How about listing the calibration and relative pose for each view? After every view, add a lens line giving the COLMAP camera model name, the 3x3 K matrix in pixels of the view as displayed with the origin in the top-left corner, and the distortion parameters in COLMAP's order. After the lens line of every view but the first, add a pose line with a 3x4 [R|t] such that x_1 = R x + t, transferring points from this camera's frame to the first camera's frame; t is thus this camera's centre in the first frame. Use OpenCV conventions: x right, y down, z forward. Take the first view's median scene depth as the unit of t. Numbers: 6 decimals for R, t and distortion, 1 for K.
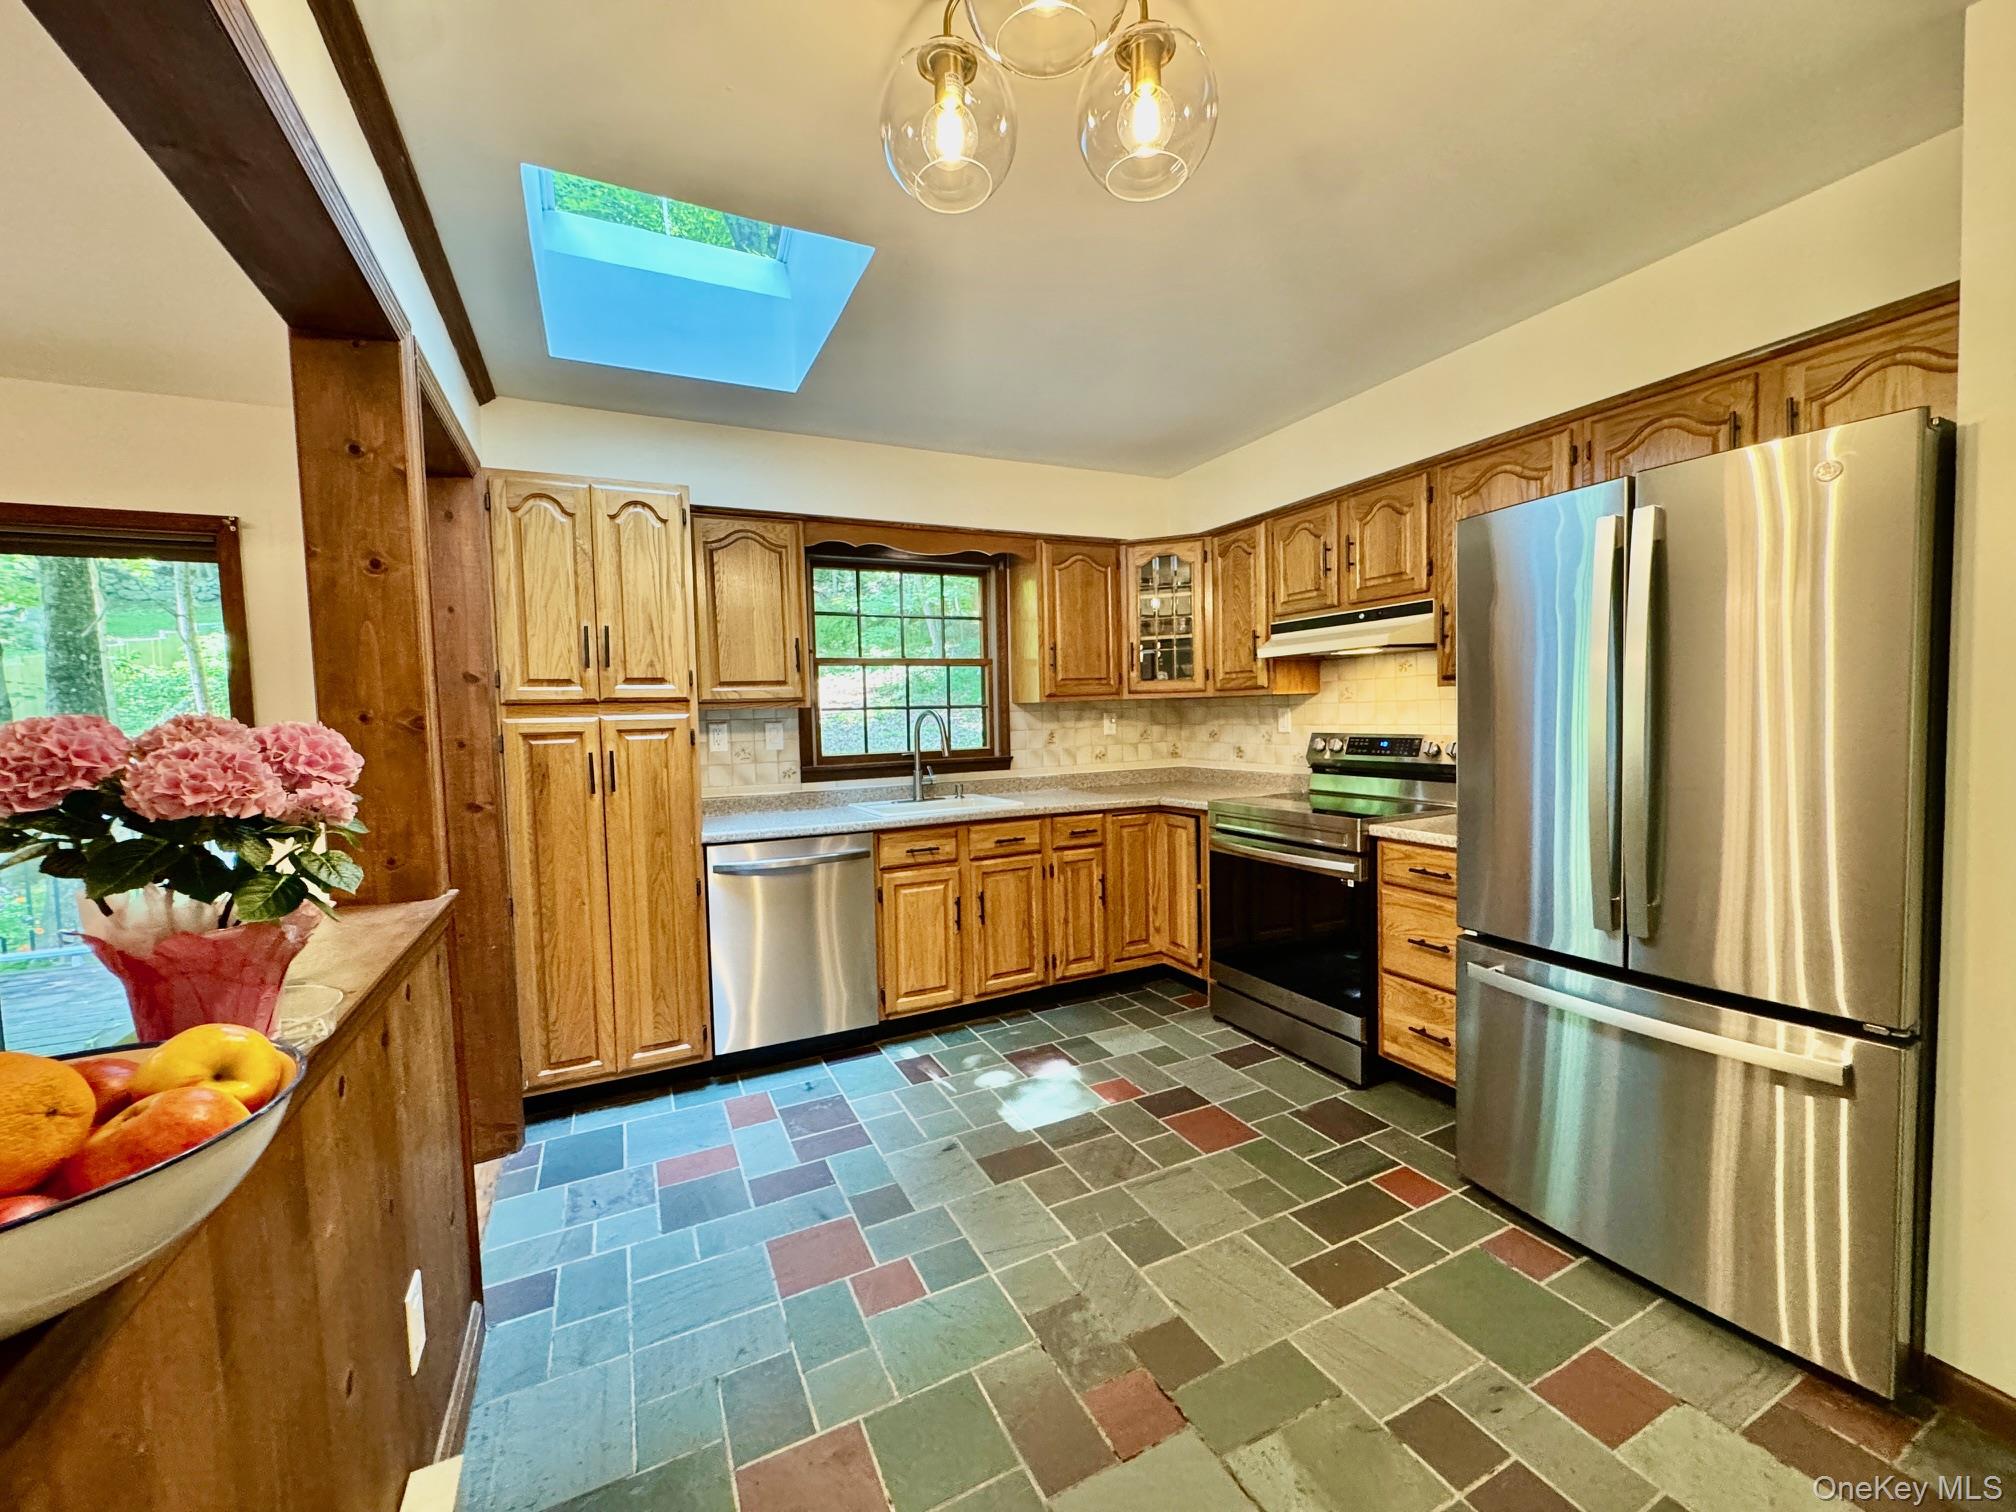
lens RADIAL K [[803.2, 0, 1006.6], [0, 803.2, 756.5], [0, 0, 1]] dist [-0.003199, 0.000001]
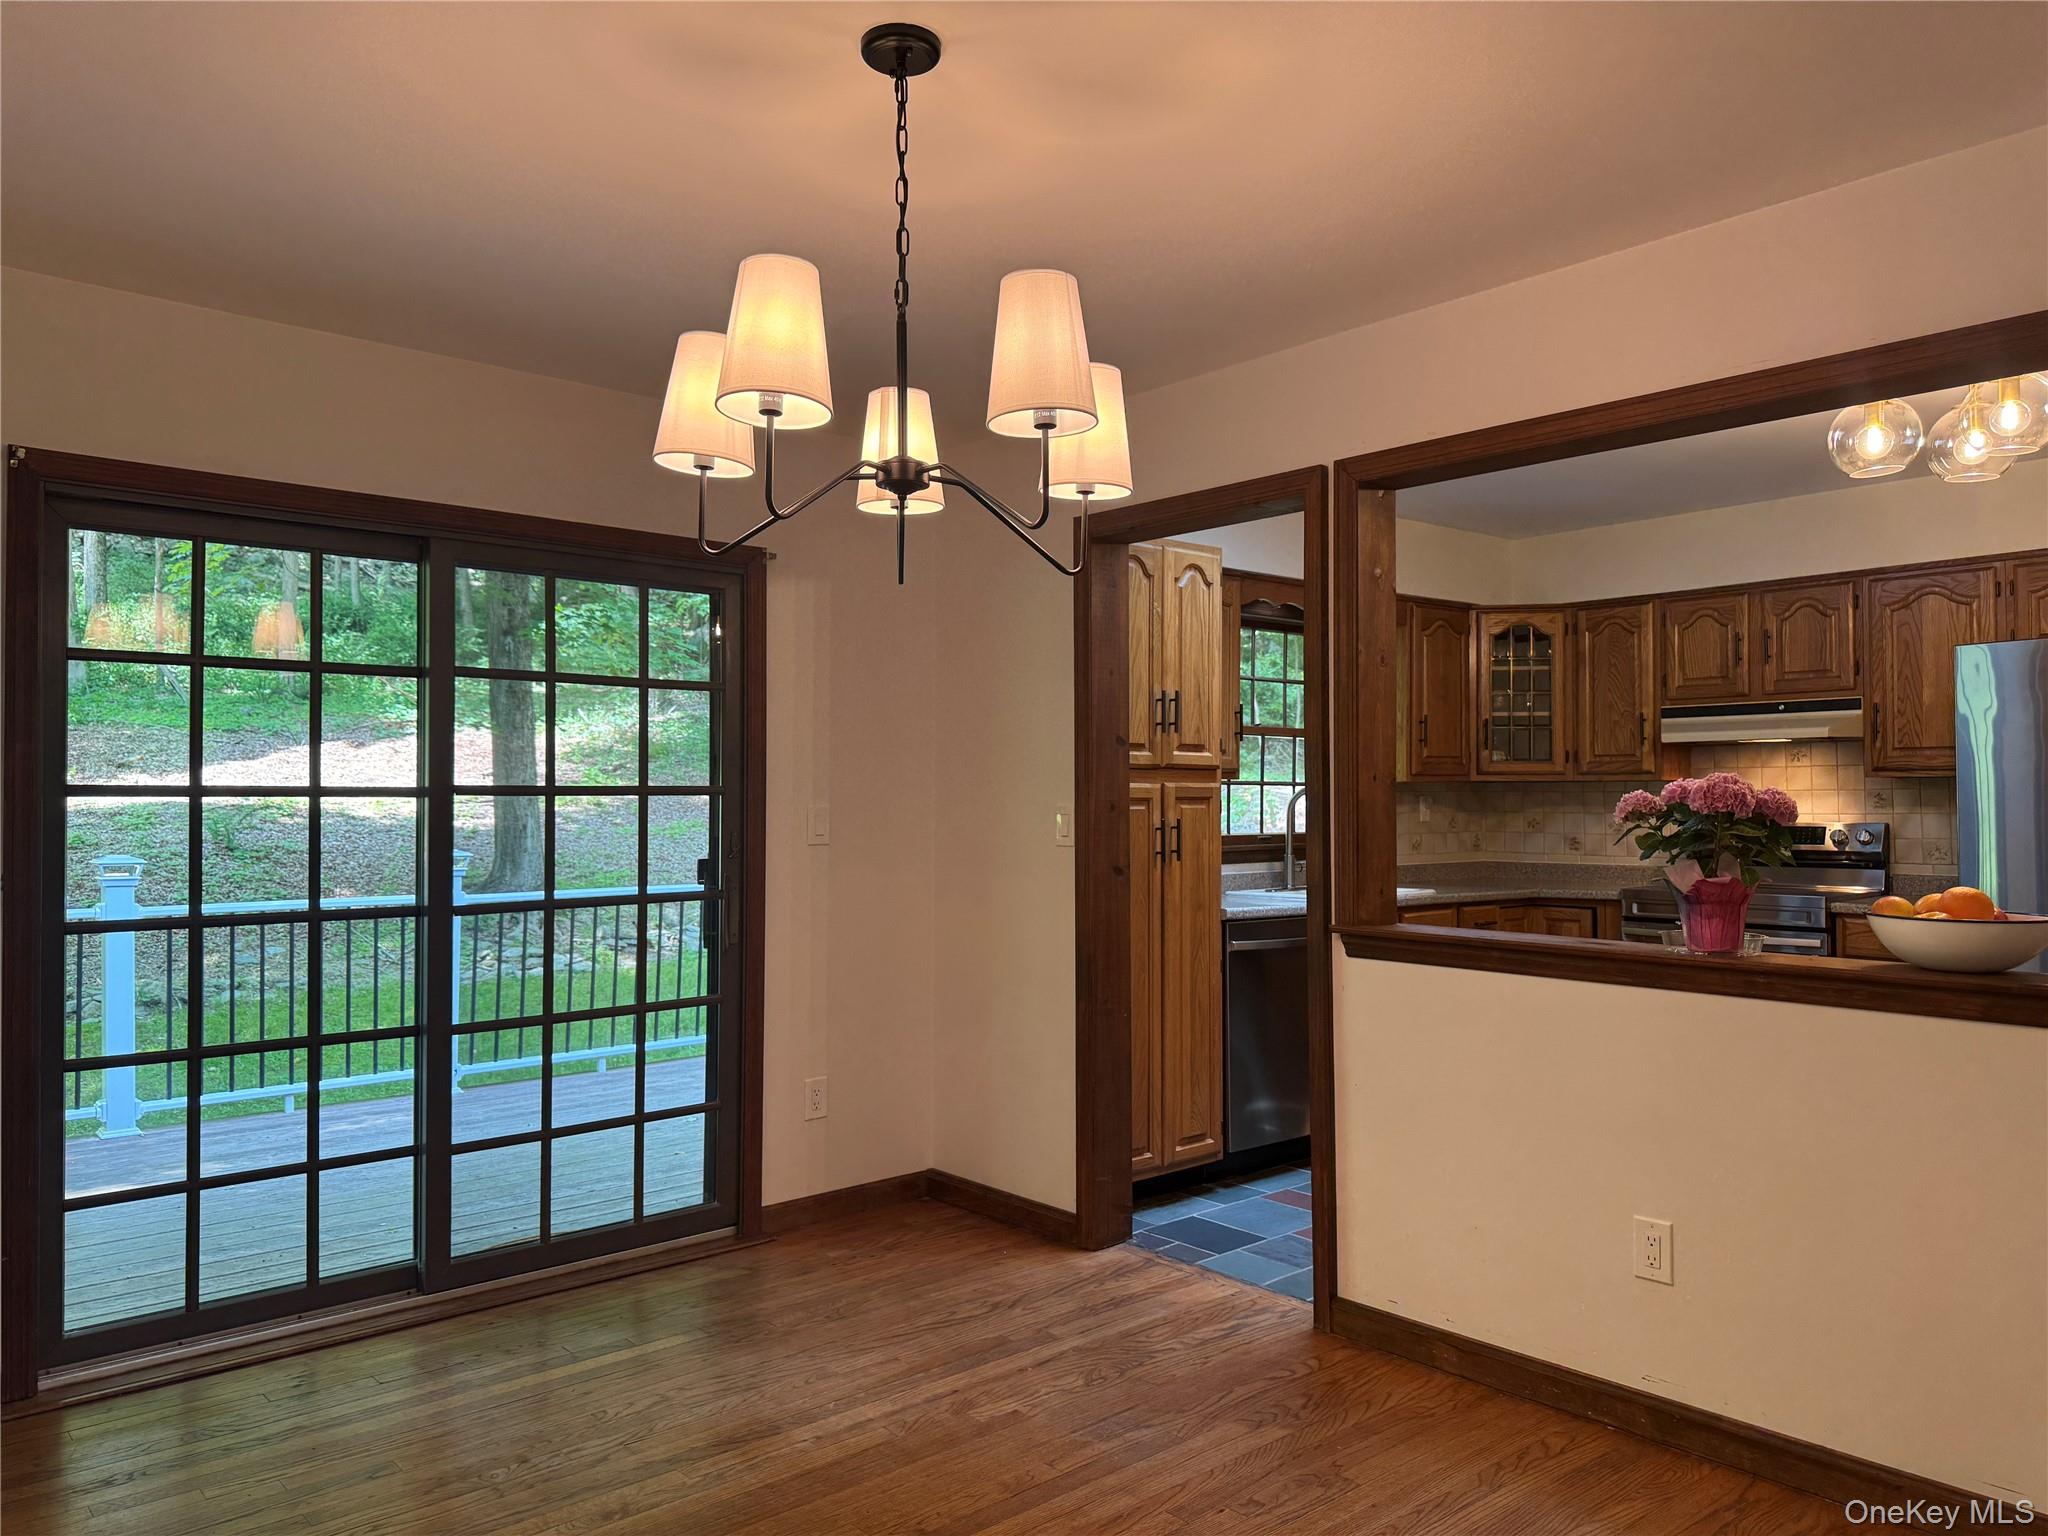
lens RADIAL K [[1466.1, 0, 1024.0], [0, 1466.1, 768.0], [0, 0, 1]] dist [0.083292, -0.110653]
pose [[0.962294, 0.030080, 0.270345, -1.005207], [-0.008158, 0.996611, -0.081851, 0.068097], [-0.271891, 0.076559, 0.959278, -0.564720]]
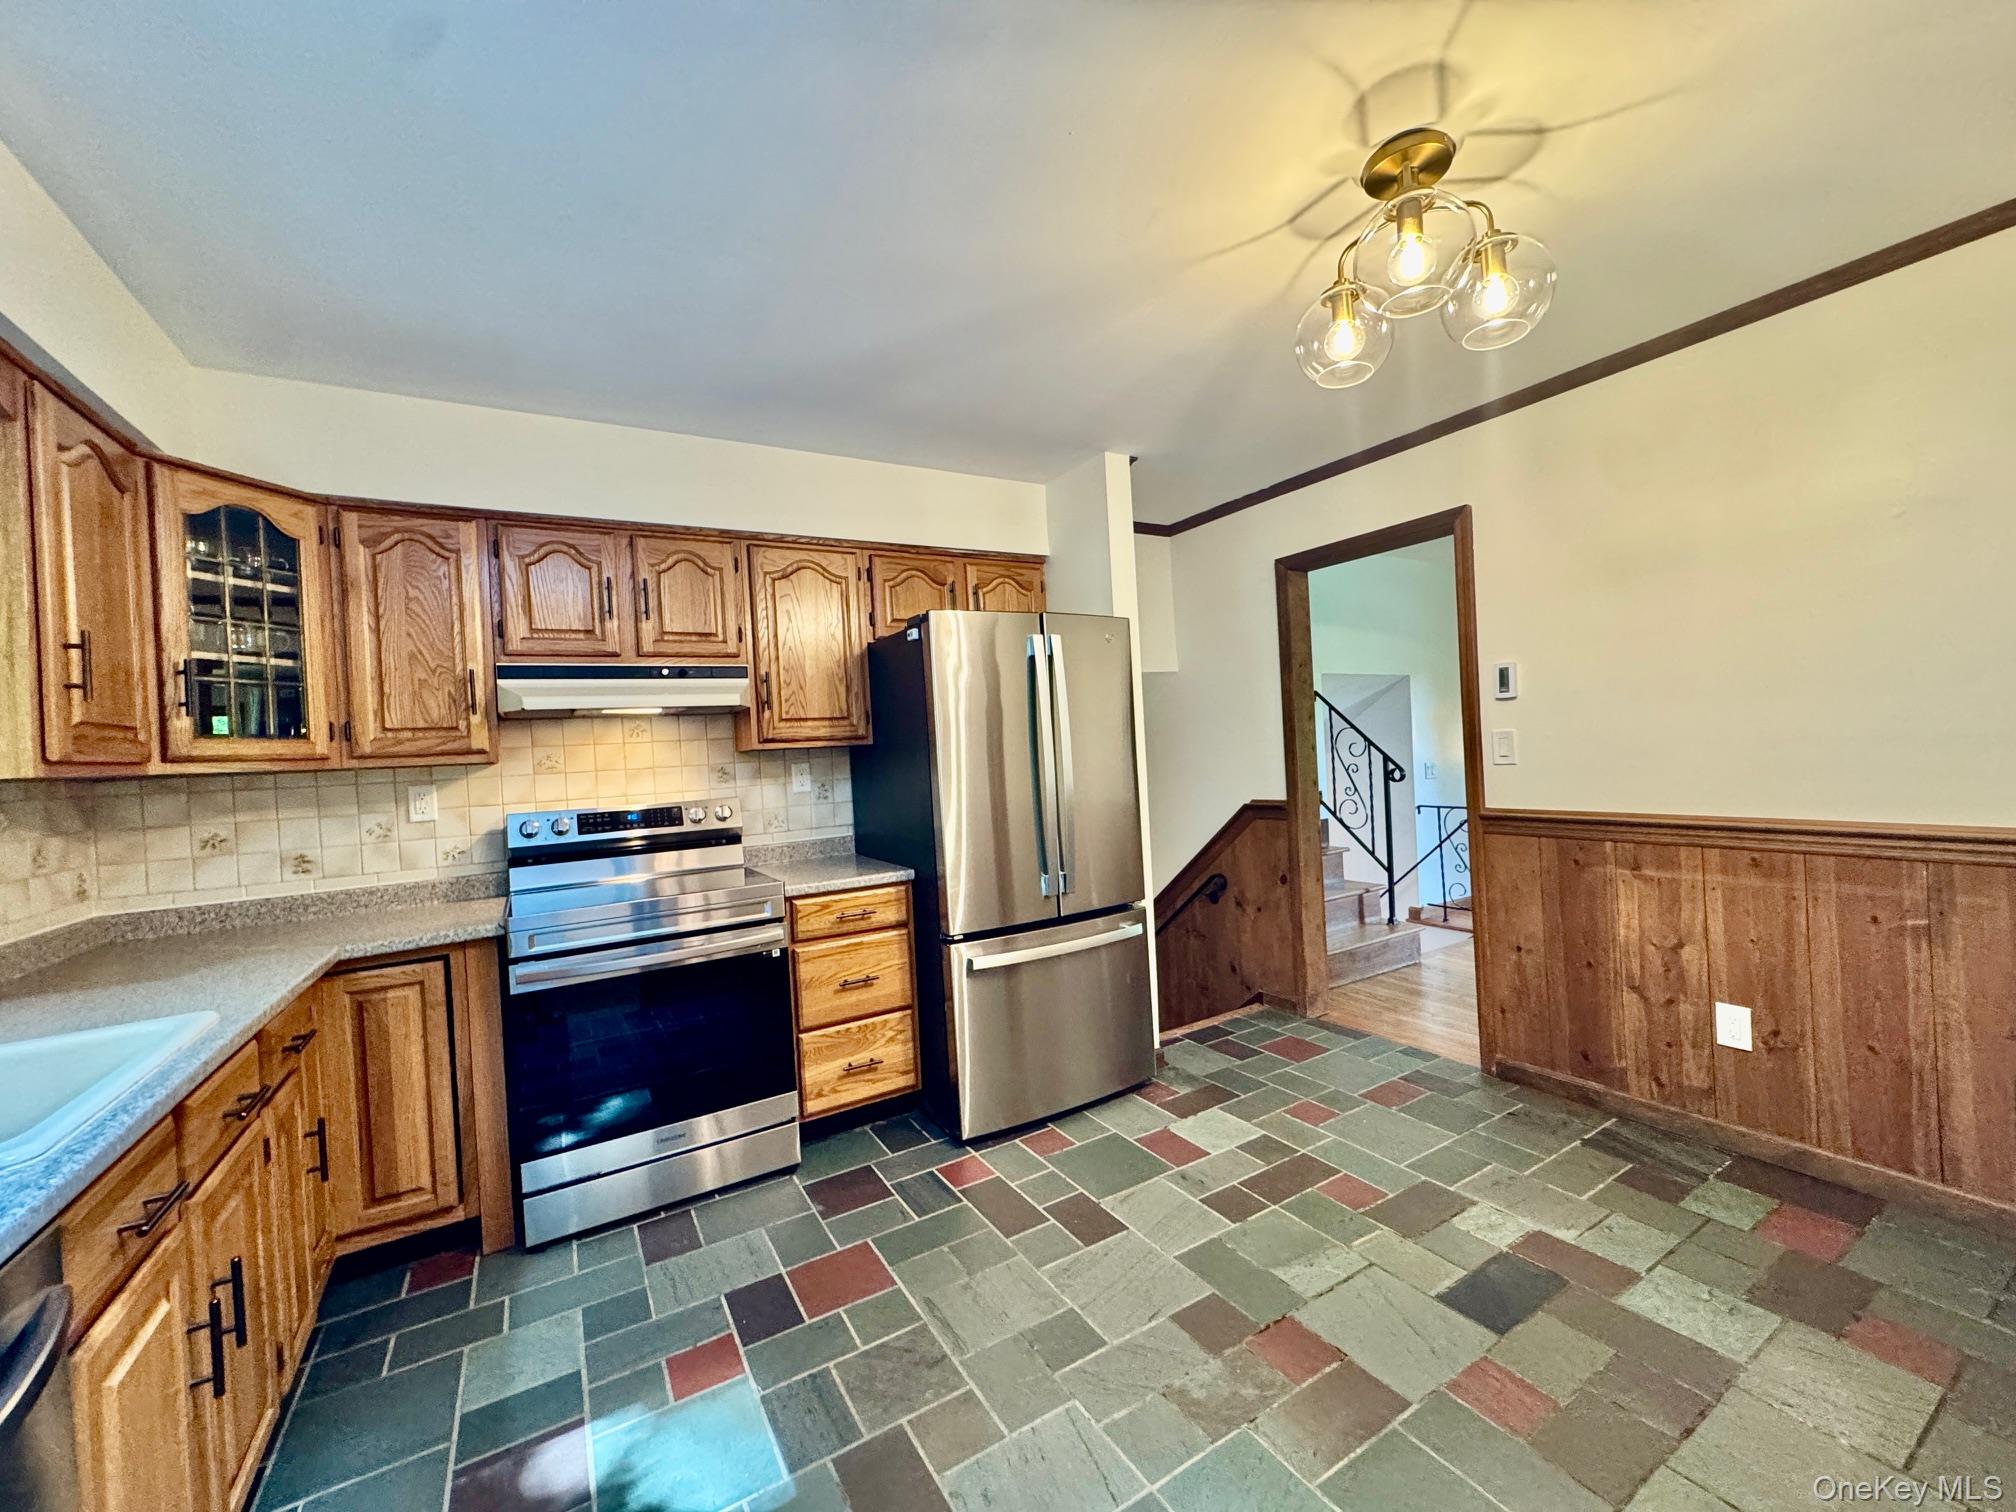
lens RADIAL K [[803.2, 0, 1006.6], [0, 803.2, 756.5], [0, 0, 1]] dist [-0.003199, 0.000001]
pose [[-0.077007, 0.025289, 0.996710, -0.476307], [0.112578, 0.993506, -0.016510, -0.021805], [-0.990654, 0.110937, -0.079353, 0.692387]]
